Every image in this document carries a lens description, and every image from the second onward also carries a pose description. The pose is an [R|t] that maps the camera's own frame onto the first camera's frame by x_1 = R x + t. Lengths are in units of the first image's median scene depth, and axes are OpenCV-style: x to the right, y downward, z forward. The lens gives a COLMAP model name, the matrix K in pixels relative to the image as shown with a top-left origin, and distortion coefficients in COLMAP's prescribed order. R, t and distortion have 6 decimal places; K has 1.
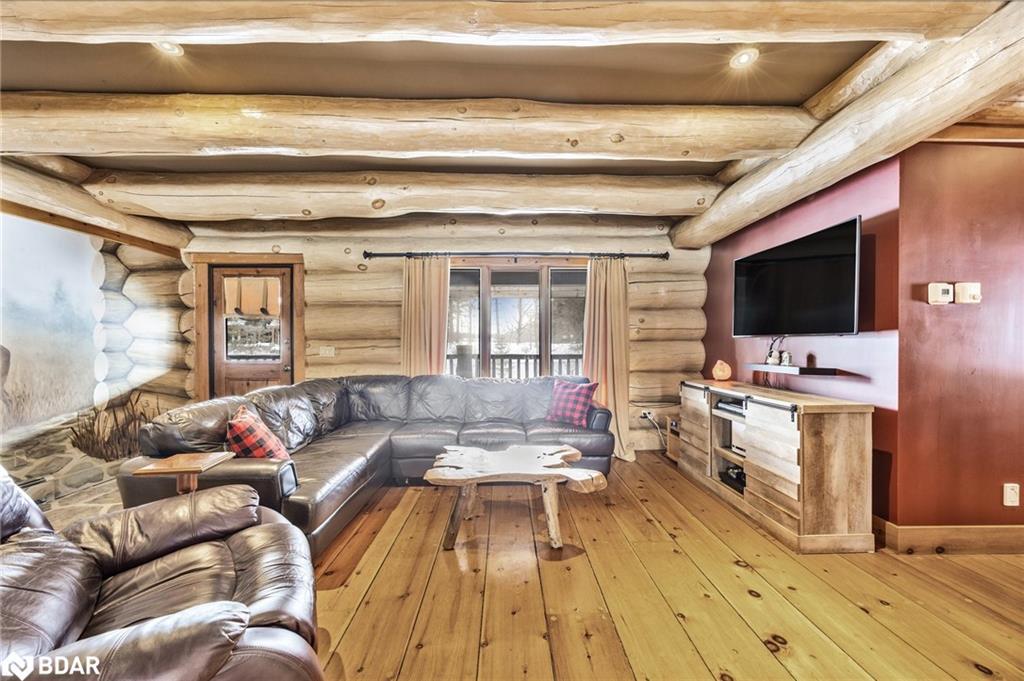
lens RADIAL K [[406.3, 0, 513.0], [0, 406.3, 344.9], [0, 0, 1]] dist [-0.001497, 0.000091]
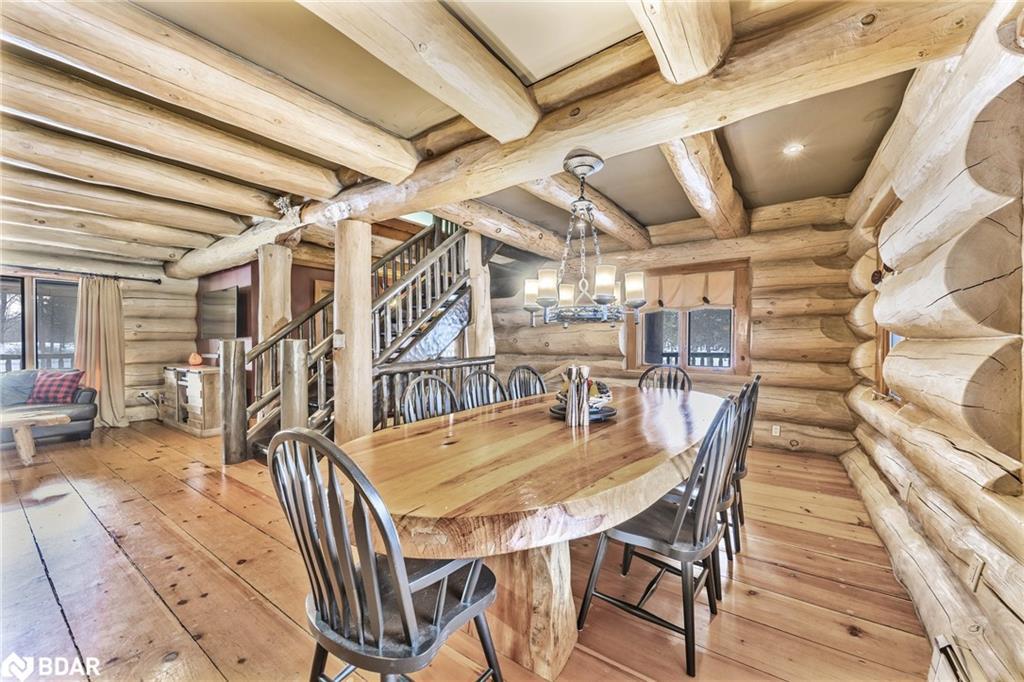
lens RADIAL K [[402.4, 0, 510.4], [0, 402.4, 347.0], [0, 0, 1]] dist [-0.000456, 0.000312]
pose [[0.609047, -0.010856, 0.793060, 0.005229], [0.007614, 0.999940, 0.007841, 0.009890], [-0.793097, 0.001263, 0.609094, -0.847376]]
